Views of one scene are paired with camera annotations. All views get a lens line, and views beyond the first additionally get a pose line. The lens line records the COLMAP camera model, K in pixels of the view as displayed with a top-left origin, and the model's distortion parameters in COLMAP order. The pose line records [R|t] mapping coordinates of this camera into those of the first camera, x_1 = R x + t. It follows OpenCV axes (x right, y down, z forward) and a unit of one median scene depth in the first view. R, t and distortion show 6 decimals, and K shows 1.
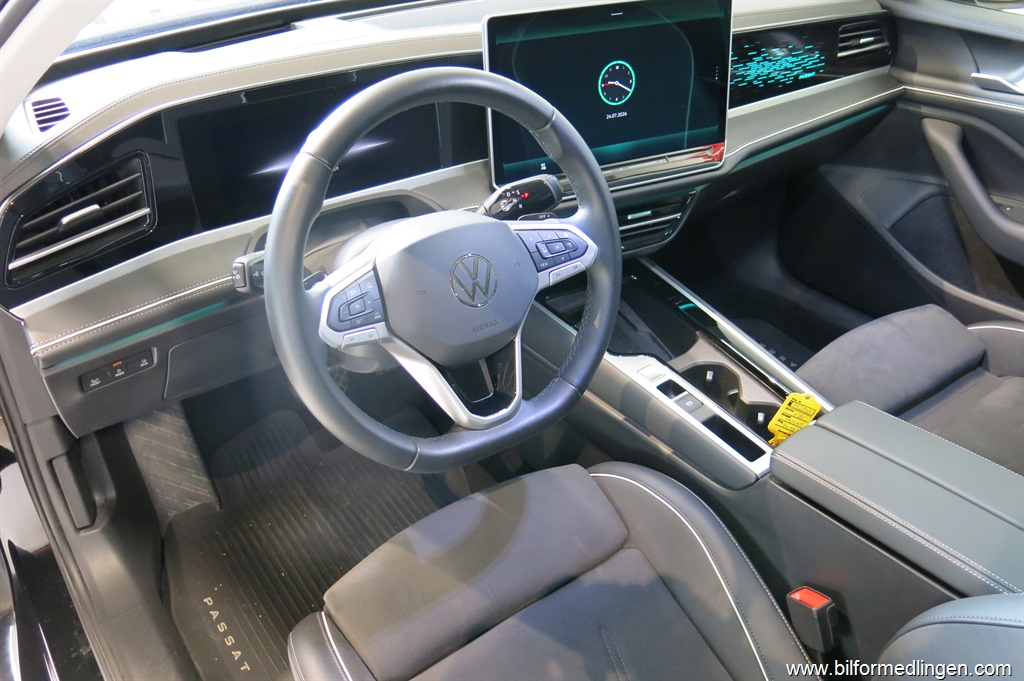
lens RADIAL K [[871.5, 0, 513.2], [0, 871.5, 345.6], [0, 0, 1]] dist [-0.018179, 0.004509]
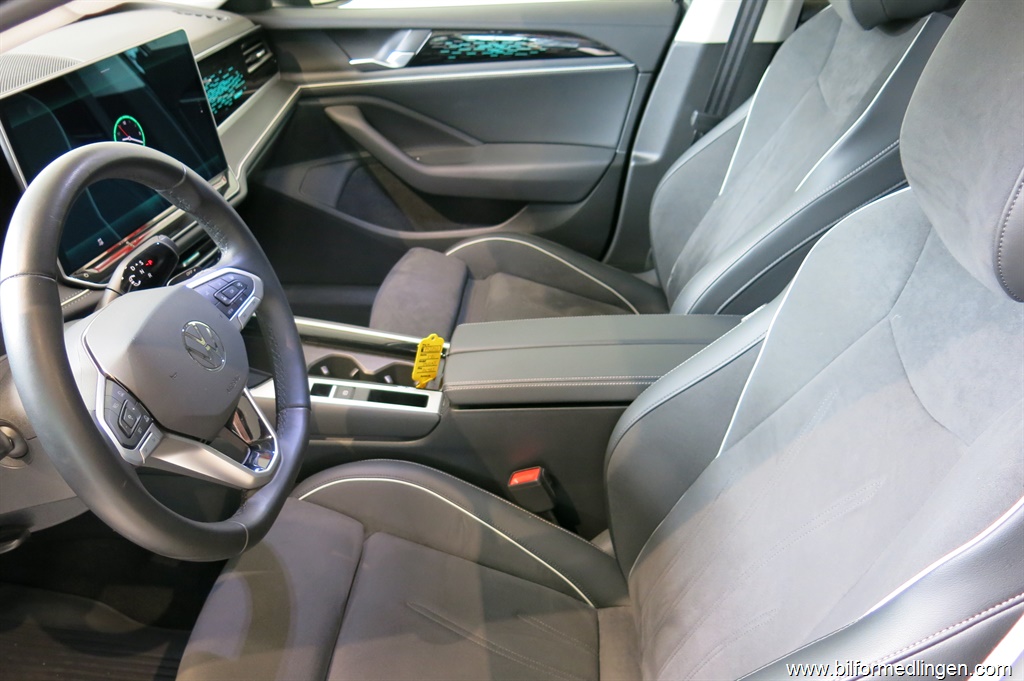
lens RADIAL K [[871.5, 0, 513.4], [0, 871.5, 344.7], [0, 0, 1]] dist [-0.018179, 0.004509]
pose [[0.641418, -0.411577, 0.647447, -0.288531], [0.431835, 0.891220, 0.138727, -0.039695], [-0.634115, 0.190608, 0.749378, 0.038323]]
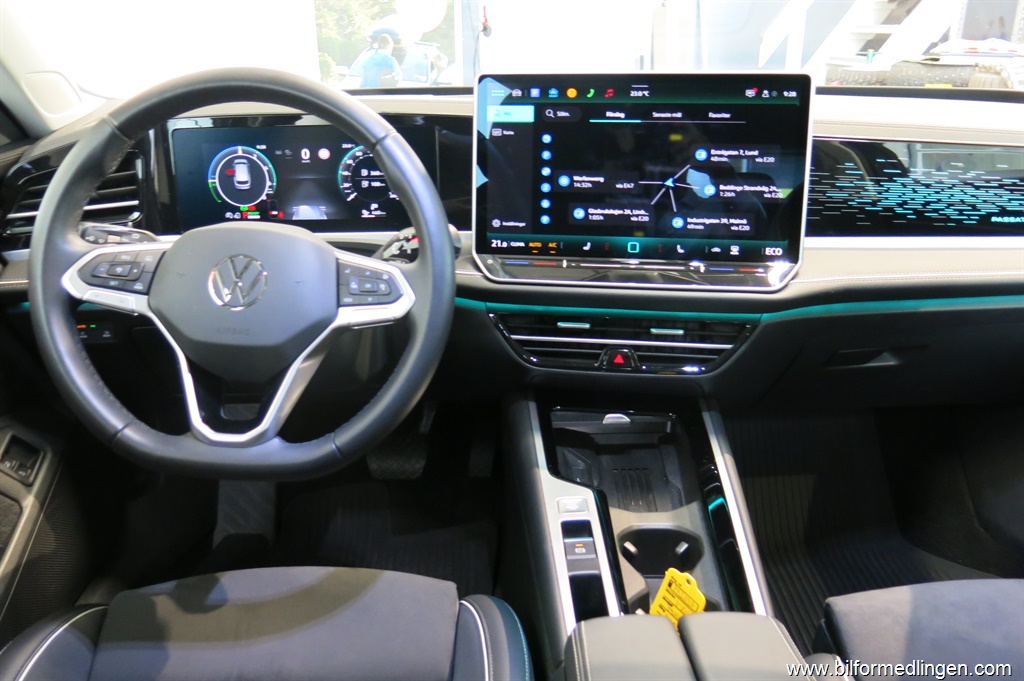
lens RADIAL K [[871.5, 0, 510.5], [0, 871.5, 342.4], [0, 0, 1]] dist [-0.018179, 0.004509]
pose [[0.826579, 0.188183, -0.530429, 0.443096], [-0.301573, 0.943823, -0.135102, 0.012963], [0.475207, 0.271635, 0.836895, 0.242676]]
